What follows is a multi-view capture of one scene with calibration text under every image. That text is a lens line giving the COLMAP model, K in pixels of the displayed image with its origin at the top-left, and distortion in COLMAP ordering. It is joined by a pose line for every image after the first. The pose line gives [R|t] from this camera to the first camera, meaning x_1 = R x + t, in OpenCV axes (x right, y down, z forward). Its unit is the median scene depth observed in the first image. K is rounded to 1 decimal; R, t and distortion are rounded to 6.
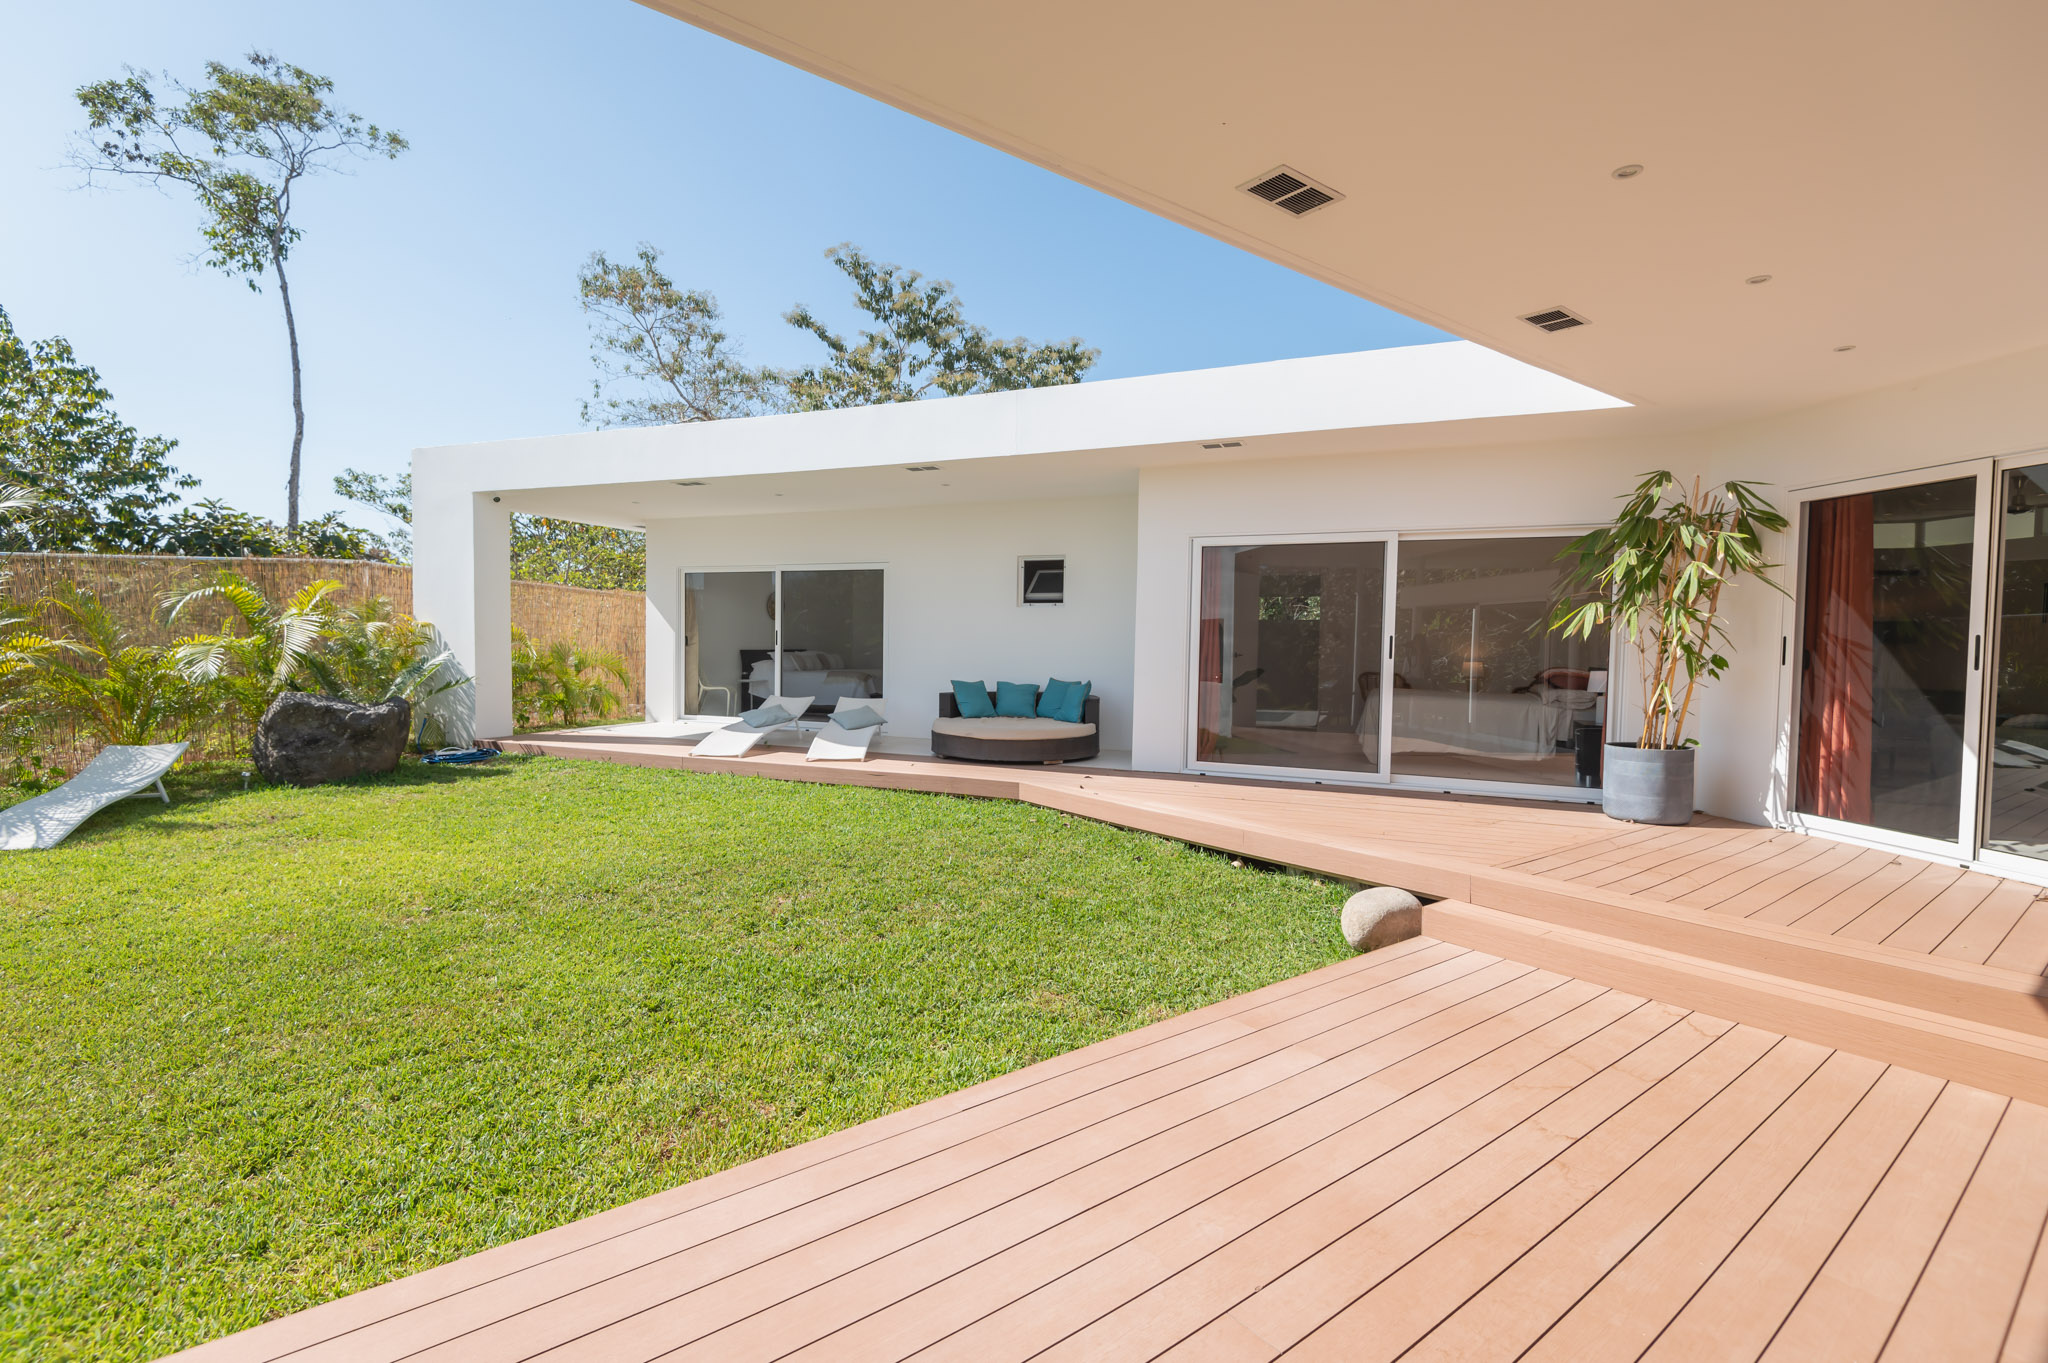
lens RADIAL K [[920.4, 0, 1017.9], [0, 920.4, 677.0], [0, 0, 1]] dist [0.030119, -0.015071]
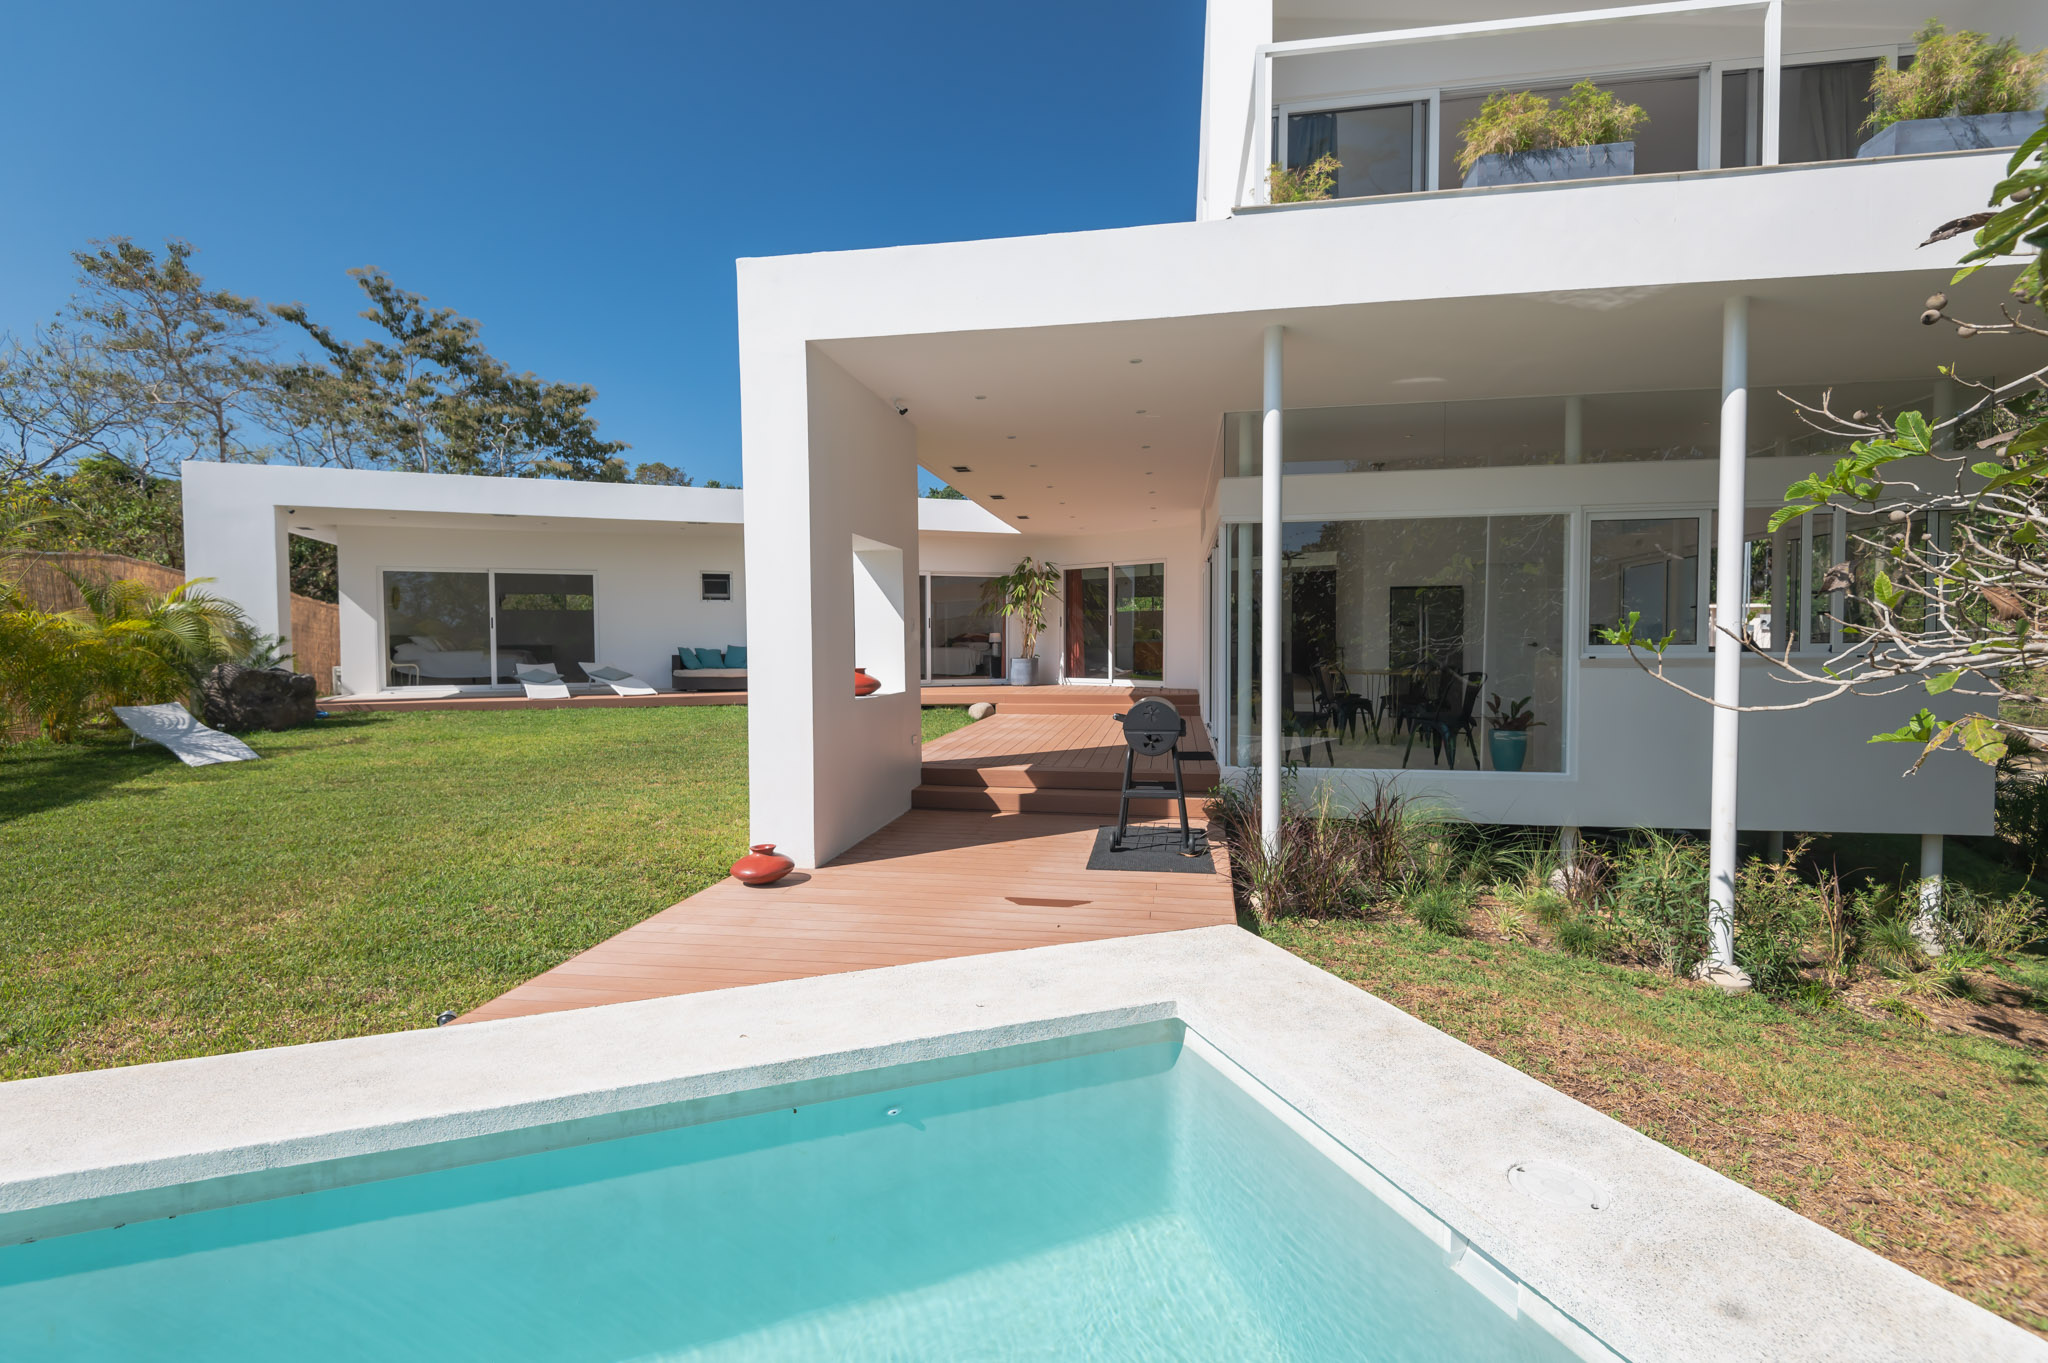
lens RADIAL K [[920.4, 0, 1017.9], [0, 920.4, 677.0], [0, 0, 1]] dist [0.030119, -0.015071]
pose [[0.729796, -0.046062, 0.682112, -0.882647], [0.042086, 0.998862, 0.022424, 0.052904], [-0.682369, 0.012342, 0.730904, -0.709029]]
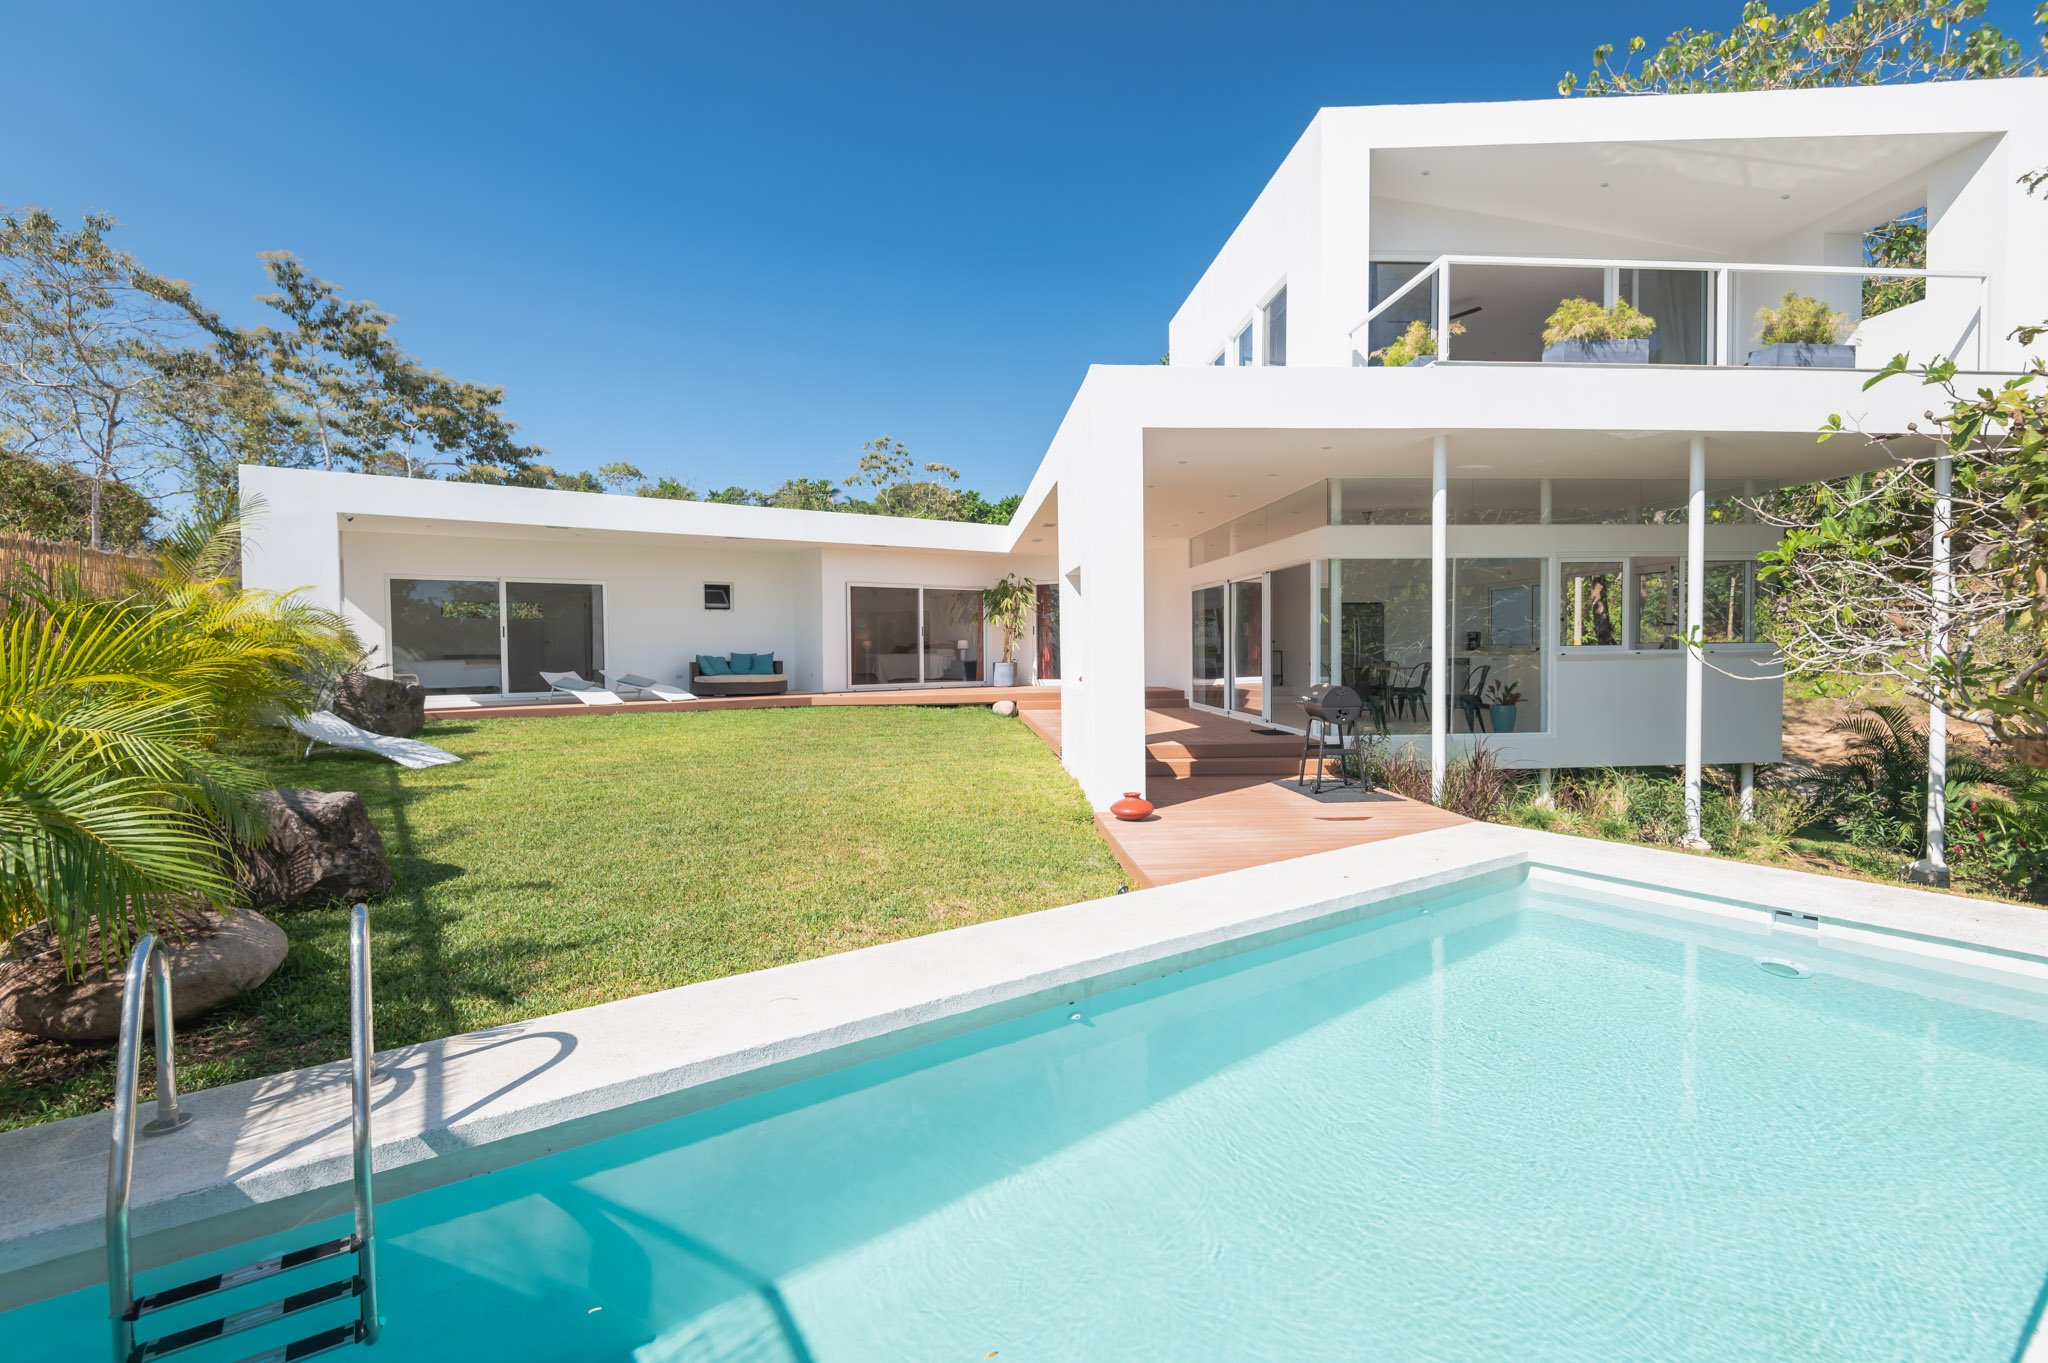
lens RADIAL K [[919.7, 0, 1019.7], [0, 919.7, 670.1], [0, 0, 1]] dist [0.029831, -0.015230]
pose [[0.533959, -0.041572, 0.844488, -1.405220], [0.050669, 0.998569, 0.017120, 0.038888], [-0.843991, 0.033649, 0.535301, -0.490103]]
